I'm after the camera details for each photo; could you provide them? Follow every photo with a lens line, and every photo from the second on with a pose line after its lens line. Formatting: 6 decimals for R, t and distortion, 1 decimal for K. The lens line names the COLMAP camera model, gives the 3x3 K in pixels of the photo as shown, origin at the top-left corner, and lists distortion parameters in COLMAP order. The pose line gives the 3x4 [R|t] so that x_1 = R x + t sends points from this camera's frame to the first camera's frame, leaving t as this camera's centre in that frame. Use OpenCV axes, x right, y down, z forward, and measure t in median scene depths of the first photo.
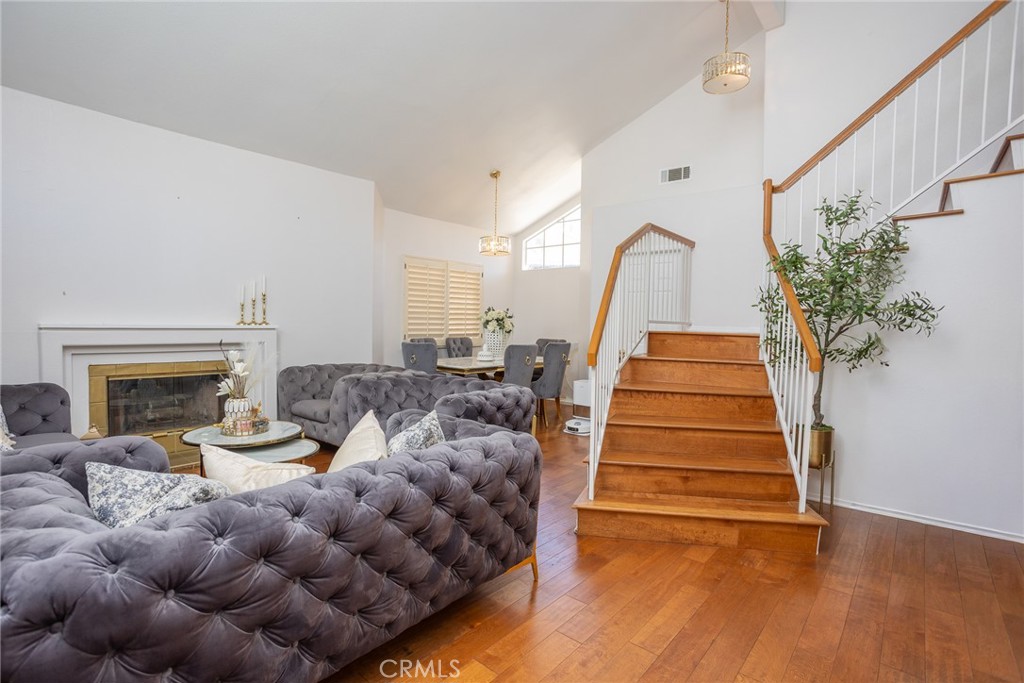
lens RADIAL K [[496.3, 0, 508.3], [0, 496.3, 339.5], [0, 0, 1]] dist [-0.071551, 0.046170]
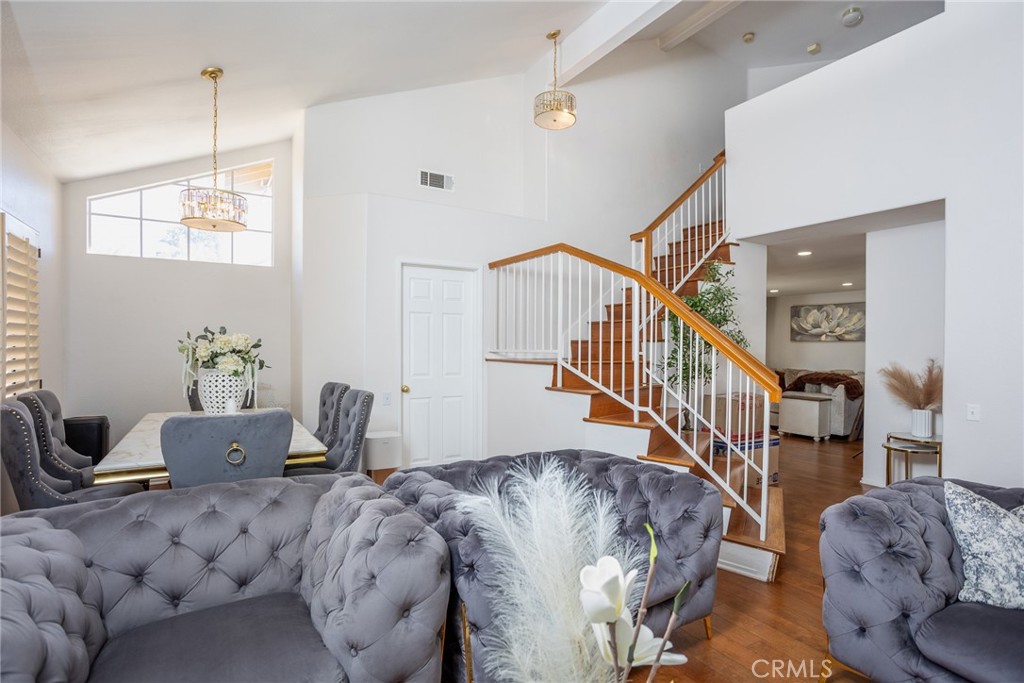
lens RADIAL K [[496.3, 0, 508.3], [0, 496.3, 339.5], [0, 0, 1]] dist [-0.071551, 0.046170]
pose [[0.325135, -0.005943, 0.945649, -0.503115], [0.038945, 0.999216, -0.007111, -0.043892], [-0.944865, 0.039140, 0.325112, 0.667610]]
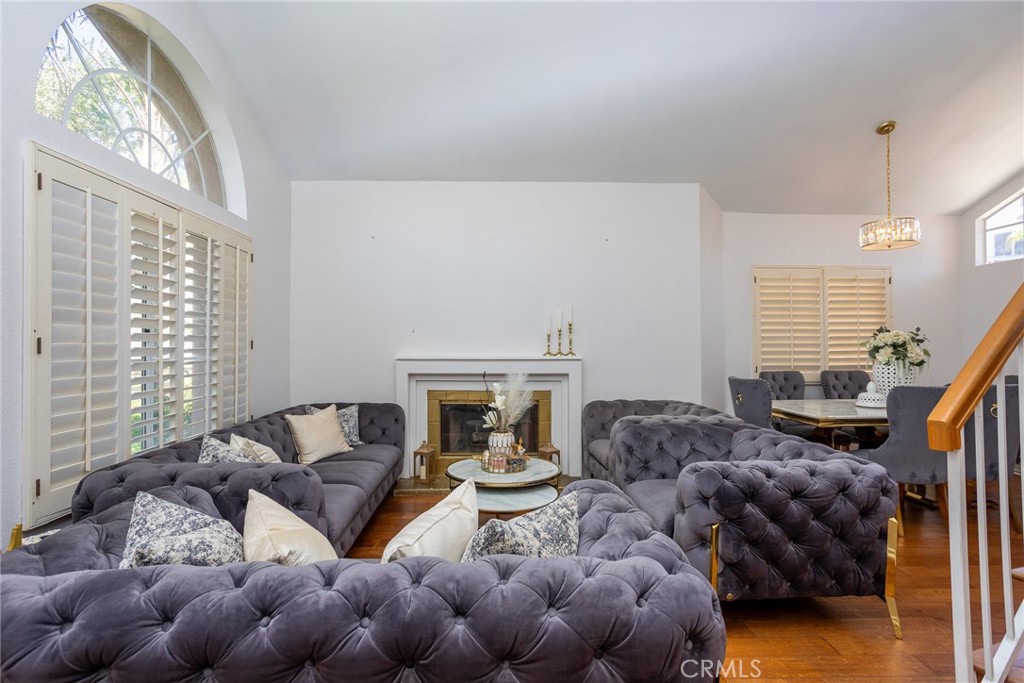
lens RADIAL K [[496.3, 0, 508.3], [0, 496.3, 339.5], [0, 0, 1]] dist [-0.071551, 0.046170]
pose [[0.673599, -0.027862, -0.738572, 0.127067], [-0.014173, 0.998618, -0.050599, -0.009544], [0.738961, 0.044551, 0.672273, 0.232646]]
